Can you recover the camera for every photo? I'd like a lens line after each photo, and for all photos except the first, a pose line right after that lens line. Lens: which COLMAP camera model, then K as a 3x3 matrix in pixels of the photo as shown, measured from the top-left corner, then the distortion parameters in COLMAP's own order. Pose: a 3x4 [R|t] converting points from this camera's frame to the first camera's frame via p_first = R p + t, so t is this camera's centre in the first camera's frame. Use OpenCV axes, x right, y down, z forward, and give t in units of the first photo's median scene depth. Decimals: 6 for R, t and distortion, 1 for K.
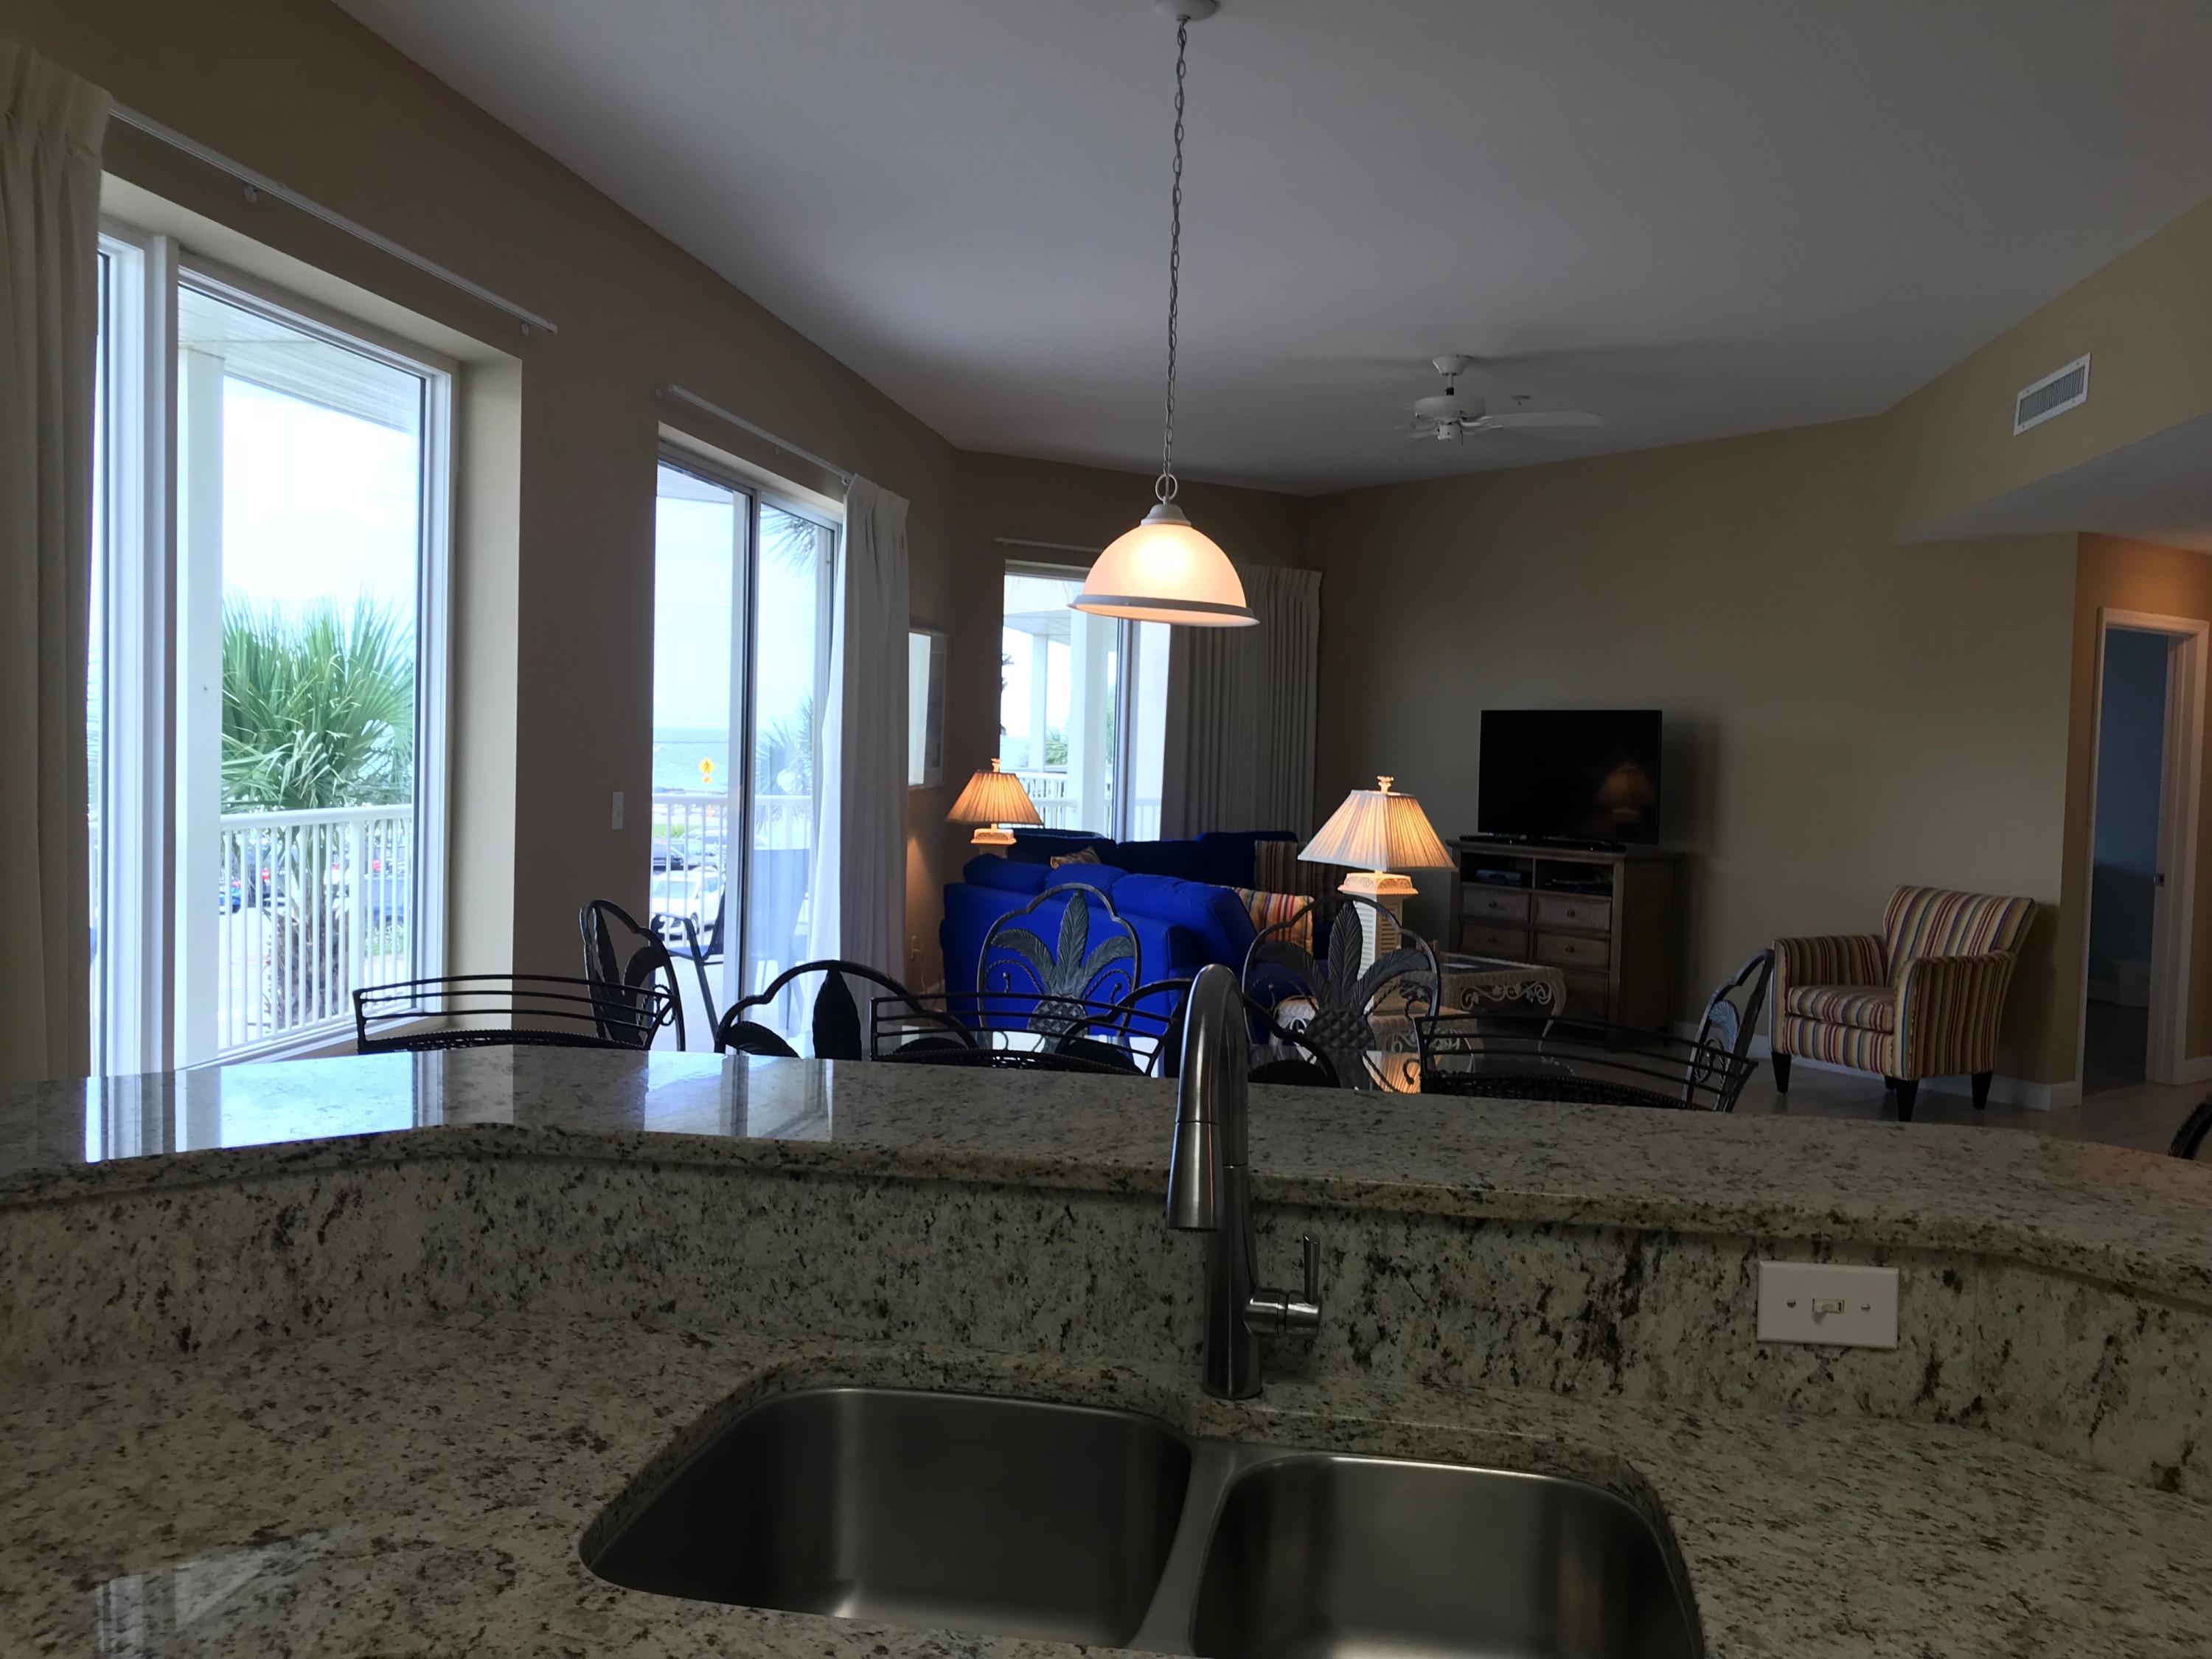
lens RADIAL K [[1818.3, 0, 1106.0], [0, 1818.3, 829.5], [0, 0, 1]] dist [0.078218, -0.201797]
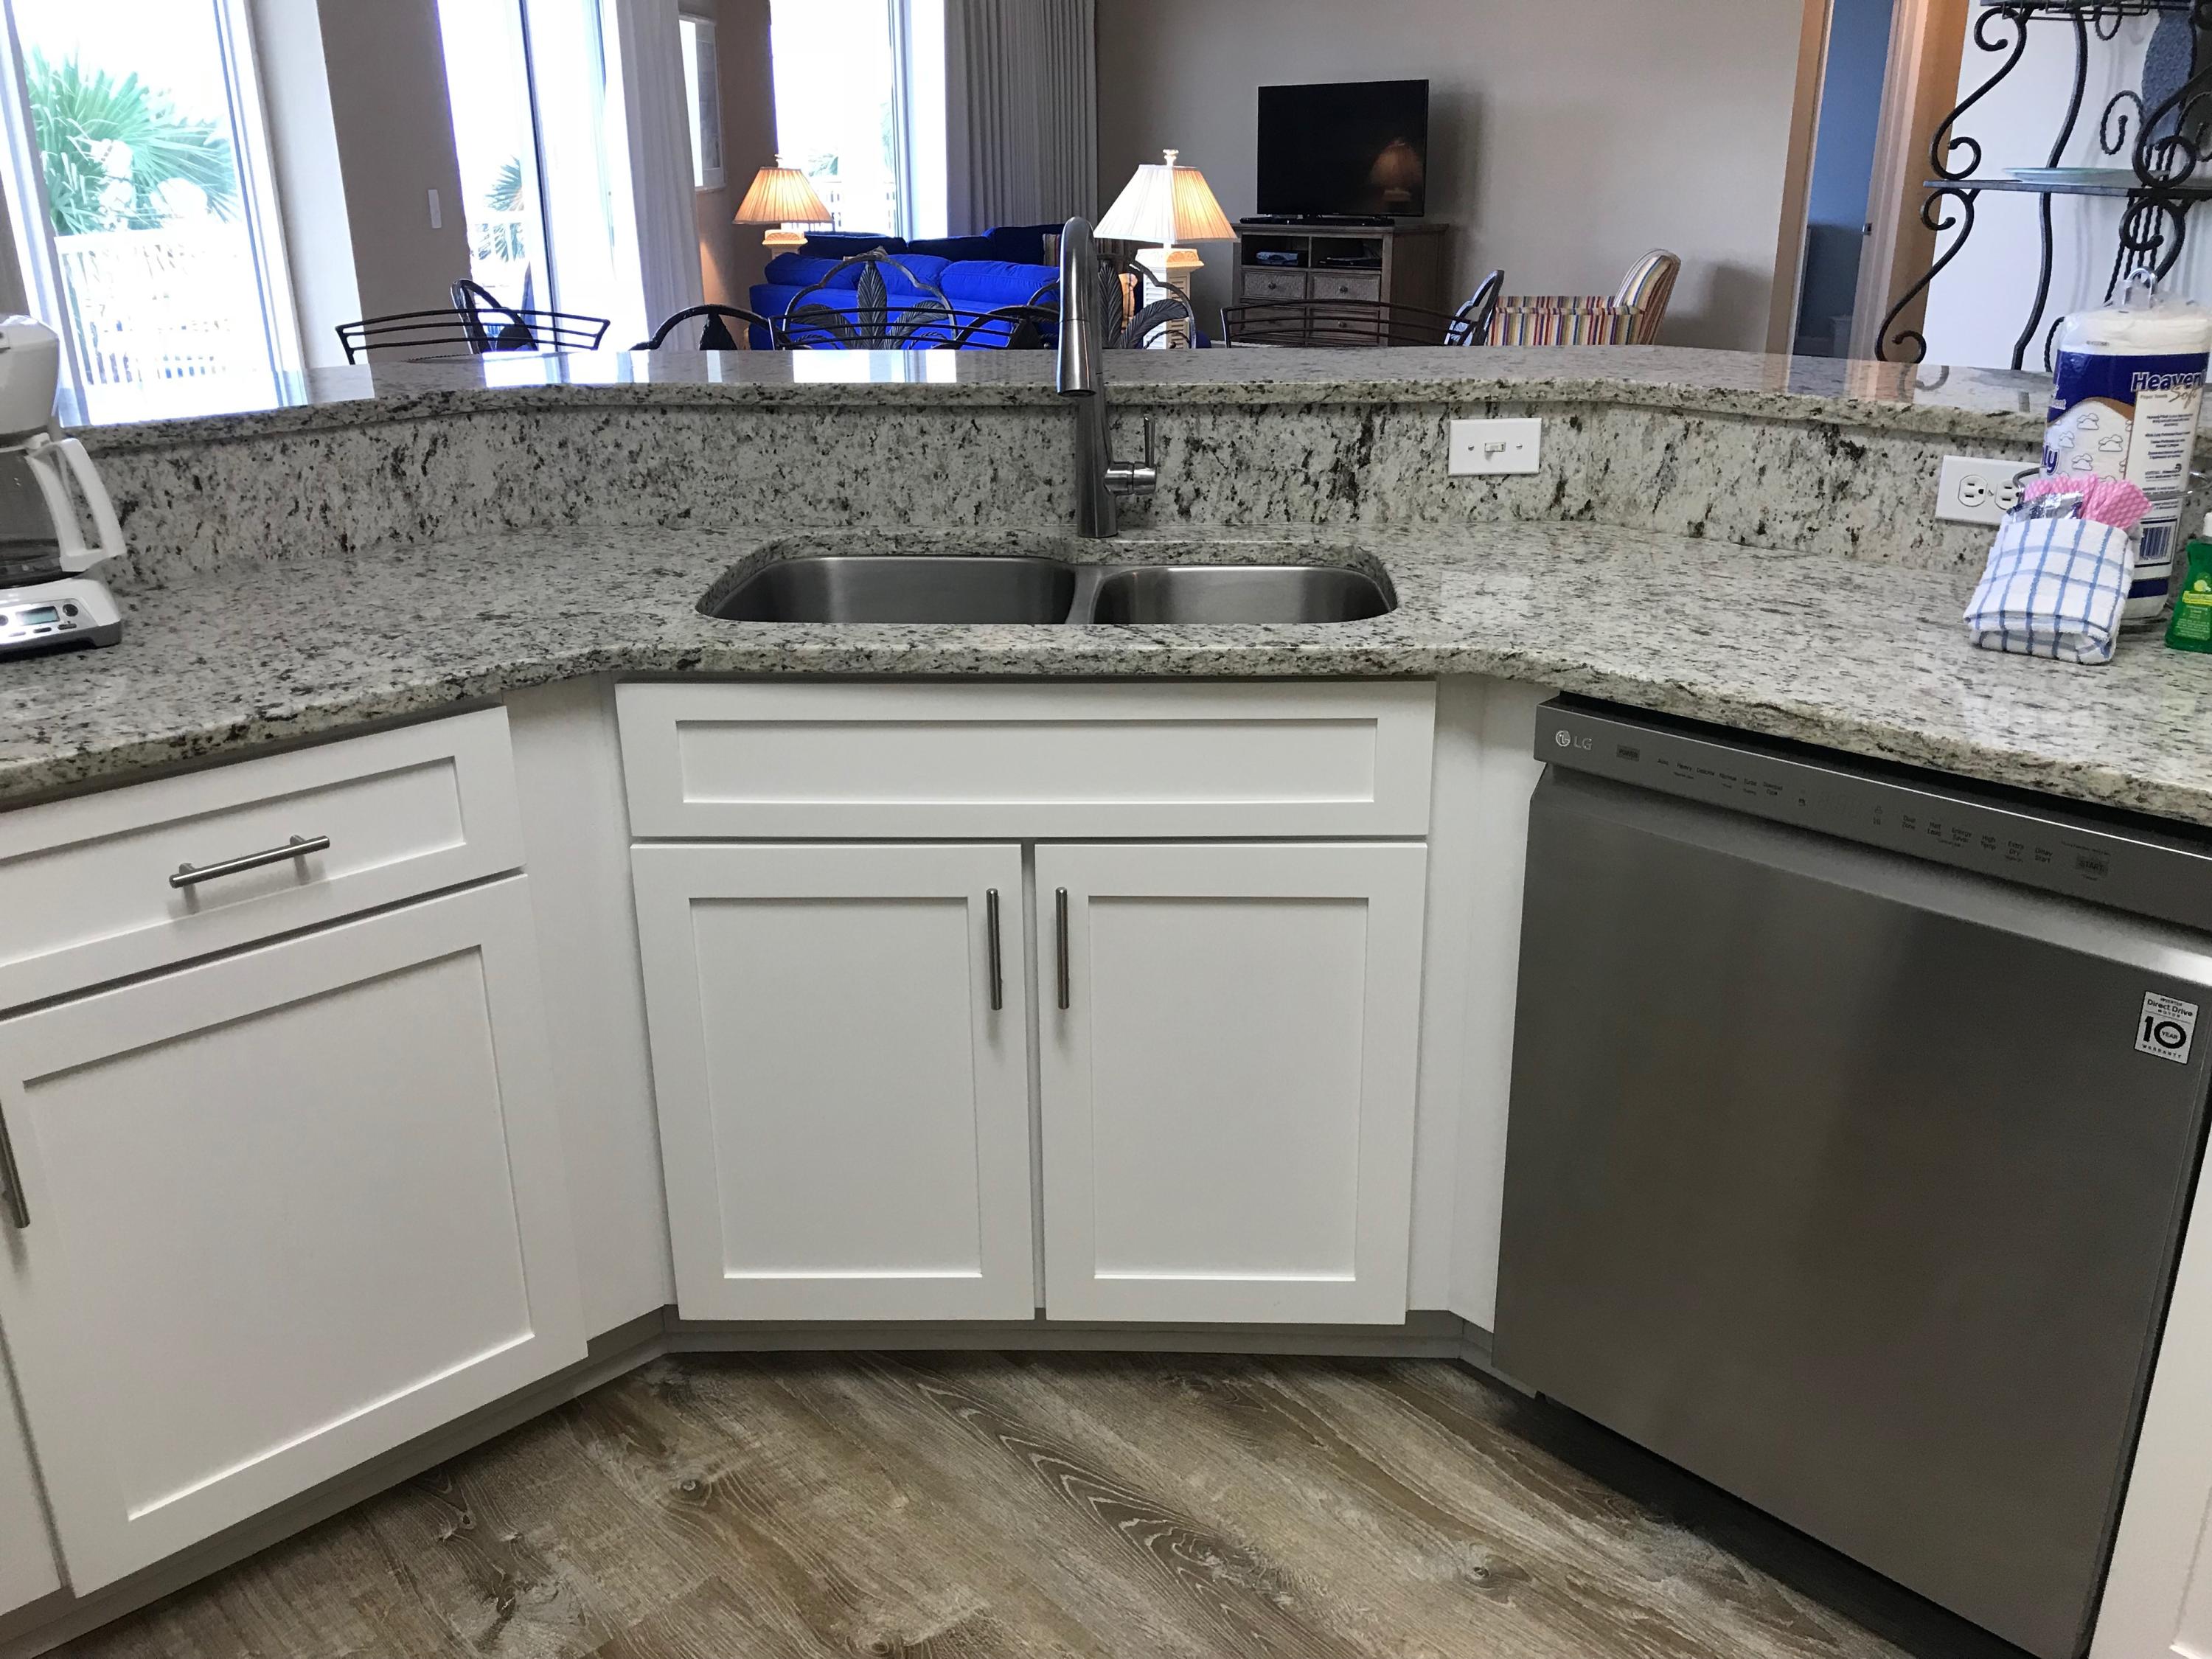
lens RADIAL K [[1801.3, 0, 1106.0], [0, 1801.3, 829.5], [0, 0, 1]] dist [0.131969, -0.406624]
pose [[0.991600, -0.077544, 0.103523, -0.090384], [0.042447, 0.951128, 0.305864, 0.087138], [-0.122182, -0.298900, 0.946430, -0.428678]]
